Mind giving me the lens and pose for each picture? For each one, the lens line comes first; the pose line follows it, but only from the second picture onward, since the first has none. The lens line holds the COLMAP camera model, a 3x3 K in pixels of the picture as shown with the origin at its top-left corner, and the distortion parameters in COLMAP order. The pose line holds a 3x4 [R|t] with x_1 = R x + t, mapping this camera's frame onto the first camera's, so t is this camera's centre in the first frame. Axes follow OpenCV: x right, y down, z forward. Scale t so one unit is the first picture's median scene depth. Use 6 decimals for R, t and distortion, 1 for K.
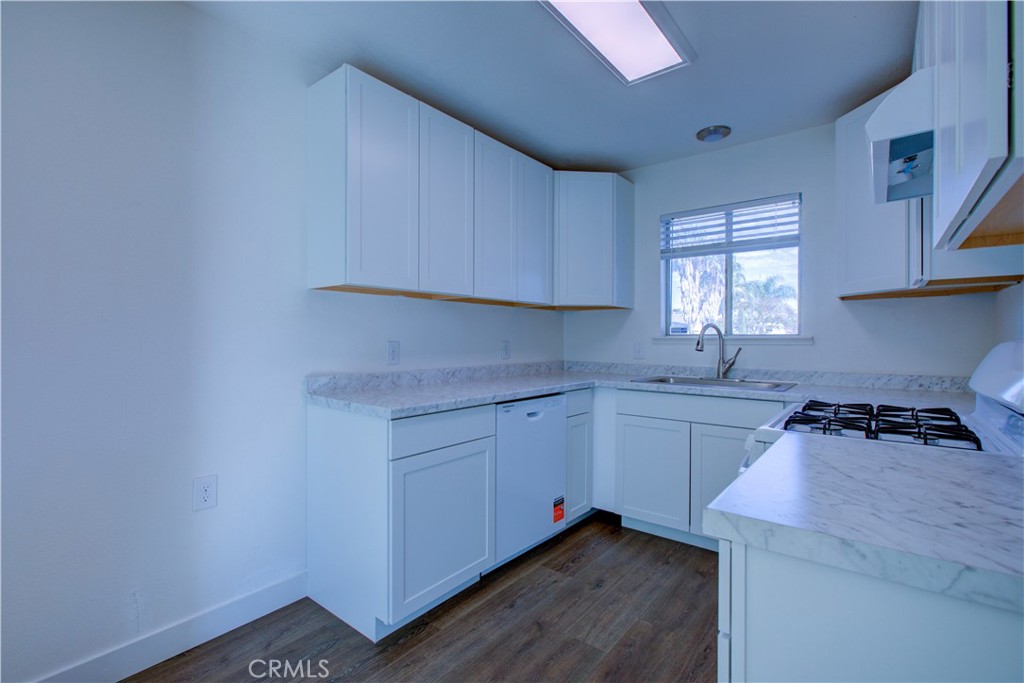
lens RADIAL K [[464.3, 0, 512.2], [0, 464.3, 341.0], [0, 0, 1]] dist [-0.006004, 0.000556]
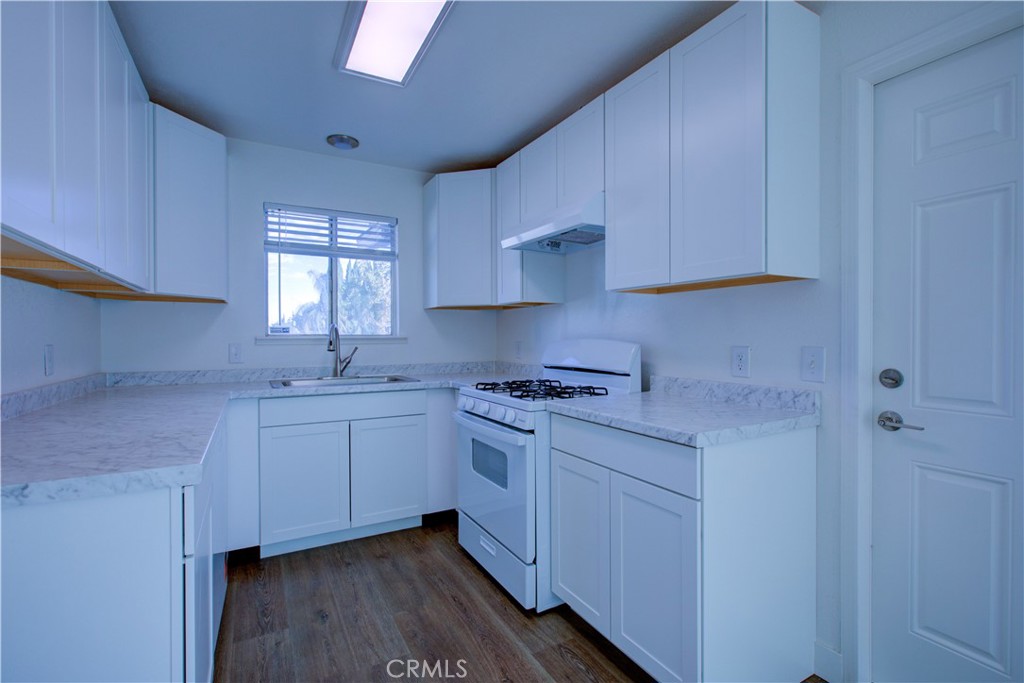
lens RADIAL K [[464.3, 0, 512.2], [0, 464.3, 341.0], [0, 0, 1]] dist [-0.006004, 0.000556]
pose [[0.376722, -0.011409, 0.926256, -0.388214], [0.009930, 0.999916, 0.008278, -0.004883], [-0.926273, 0.006079, 0.376804, 0.254430]]
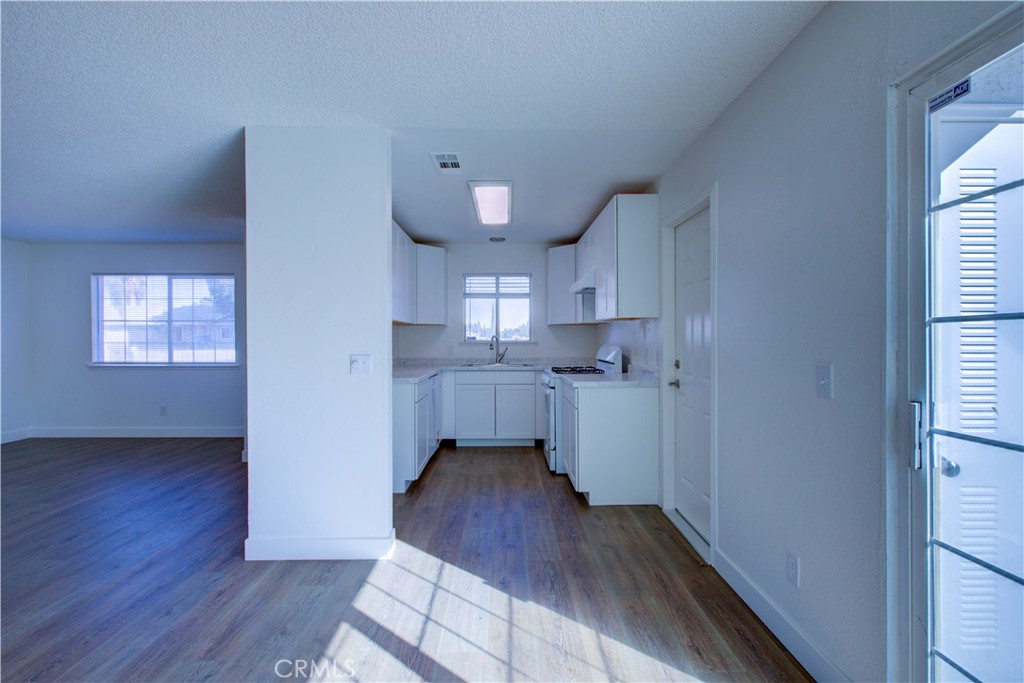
lens RADIAL K [[464.3, 0, 512.2], [0, 464.3, 341.0], [0, 0, 1]] dist [-0.006004, 0.000556]
pose [[0.770999, -0.008106, 0.636785, -0.781832], [0.009291, 0.999956, 0.001479, -0.016506], [-0.636769, 0.004776, 0.771040, -0.570711]]
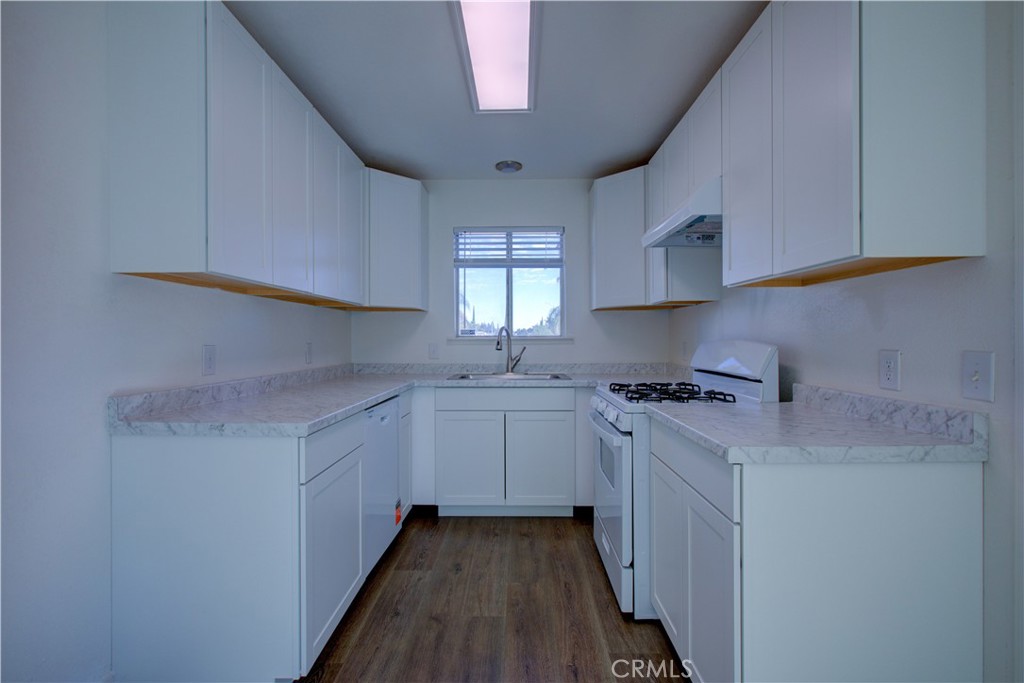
lens RADIAL K [[467.4, 0, 512.3], [0, 467.4, 341.0], [0, 0, 1]] dist [-0.006580, 0.003708]
pose [[0.788759, -0.008154, 0.614648, -0.295337], [0.009130, 0.999957, 0.001549, -0.002745], [-0.614634, 0.004390, 0.788800, 0.050931]]
